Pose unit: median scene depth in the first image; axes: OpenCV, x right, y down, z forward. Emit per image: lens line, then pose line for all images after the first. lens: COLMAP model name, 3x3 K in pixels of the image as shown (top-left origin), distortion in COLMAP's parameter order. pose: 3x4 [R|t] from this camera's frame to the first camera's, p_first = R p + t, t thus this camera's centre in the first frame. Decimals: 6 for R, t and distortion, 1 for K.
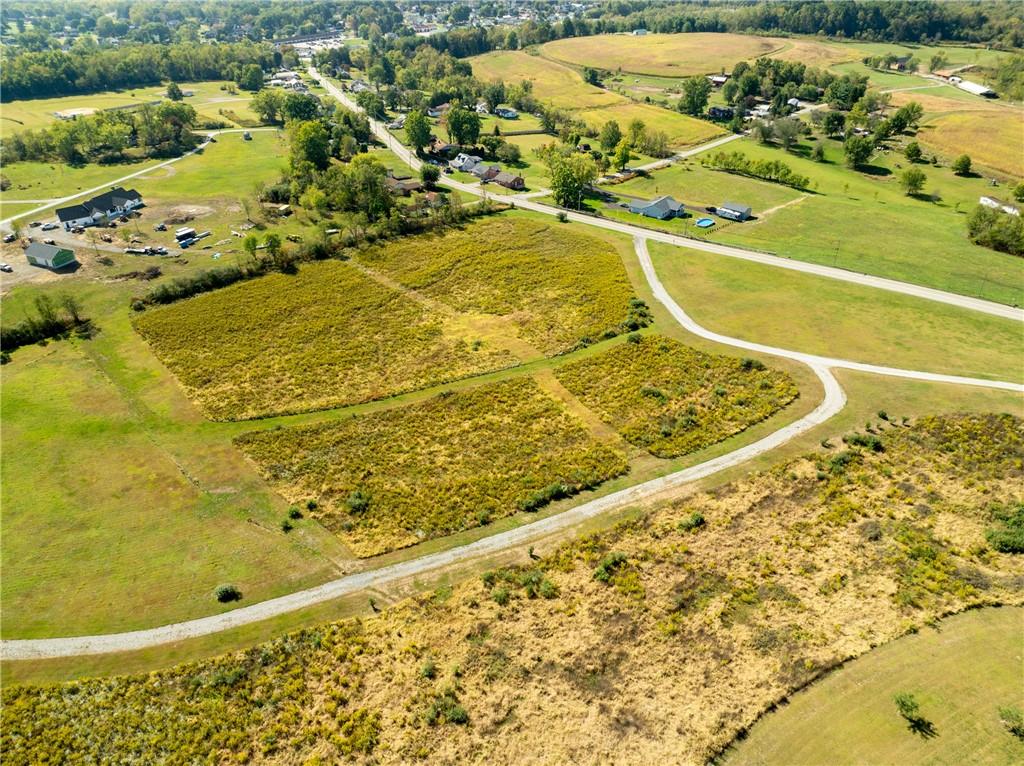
lens RADIAL K [[724.3, 0, 518.6], [0, 724.3, 376.3], [0, 0, 1]] dist [-0.038632, 0.005582]
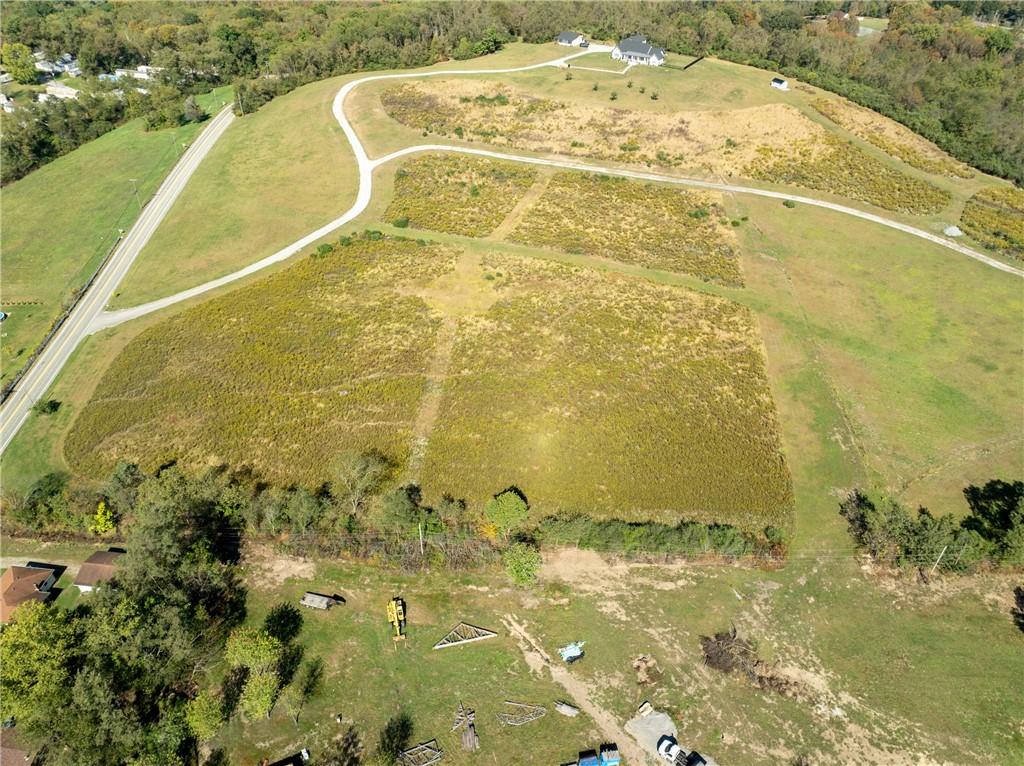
lens RADIAL K [[724.3, 0, 518.6], [0, 724.3, 376.3], [0, 0, 1]] dist [-0.038632, 0.005582]
pose [[-0.672171, -0.443030, 0.593221, -0.789746], [0.400873, 0.455857, 0.794667, -0.817187], [-0.622485, 0.771958, -0.128815, 1.283787]]
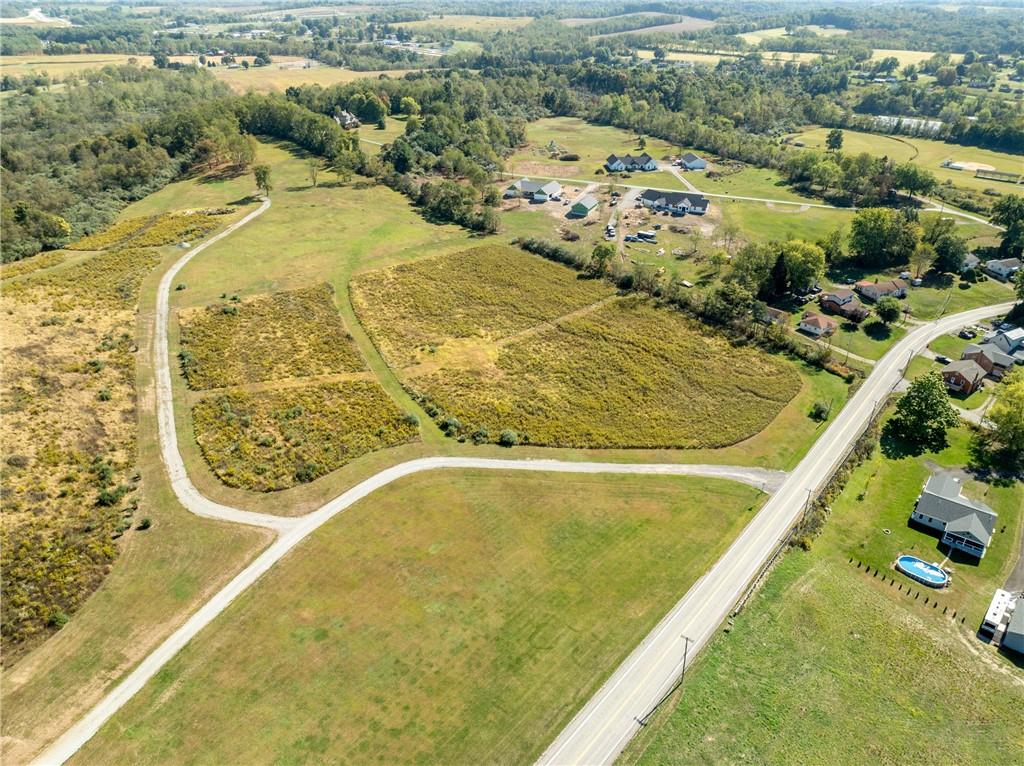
lens RADIAL K [[722.7, 0, 515.8], [0, 722.7, 380.7], [0, 0, 1]] dist [-0.034504, -0.002713]
pose [[-0.016233, 0.486841, -0.873340, 0.991724], [-0.531579, 0.735583, 0.419930, -0.578426], [0.846853, 0.471066, 0.246854, 0.906603]]
